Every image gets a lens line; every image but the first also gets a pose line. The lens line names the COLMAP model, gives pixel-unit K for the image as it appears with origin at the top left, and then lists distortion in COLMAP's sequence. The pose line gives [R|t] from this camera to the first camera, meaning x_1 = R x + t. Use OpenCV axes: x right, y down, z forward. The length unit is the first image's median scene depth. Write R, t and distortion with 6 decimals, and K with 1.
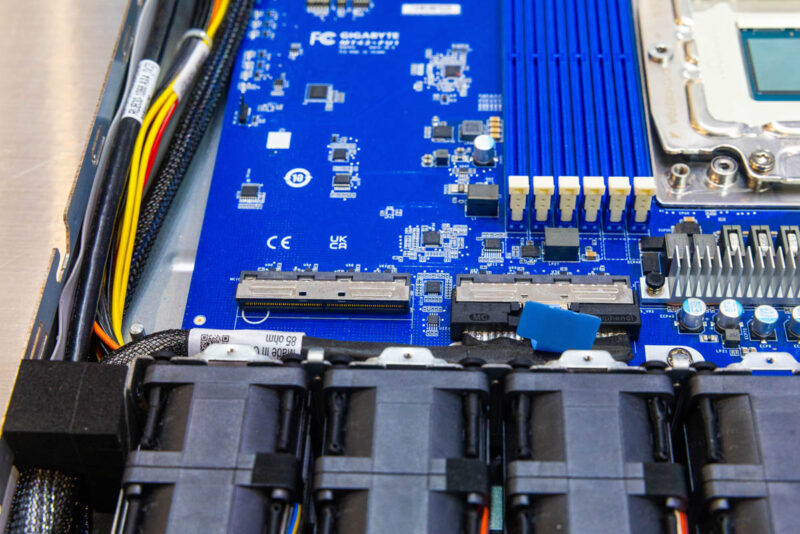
lens RADIAL K [[1194.3, 0, 397.8], [0, 1194.3, 270.4], [0, 0, 1]] dist [0.002846, 0.000000]
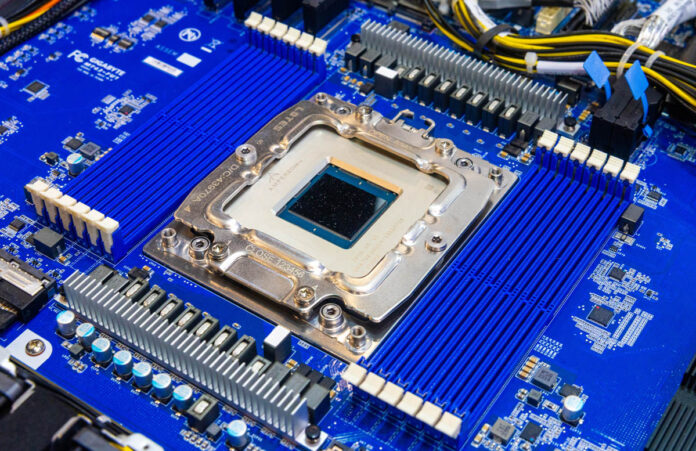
lens RADIAL K [[1123.6, 0, 367.2], [0, 1123.6, 191.0], [0, 0, 1]] dist [0.013275, 0.000000]
pose [[0.859410, 0.381797, -0.340067, 0.787916], [-0.419426, 0.906824, -0.041864, -0.158475], [0.292397, 0.178611, 0.939469, -0.065284]]
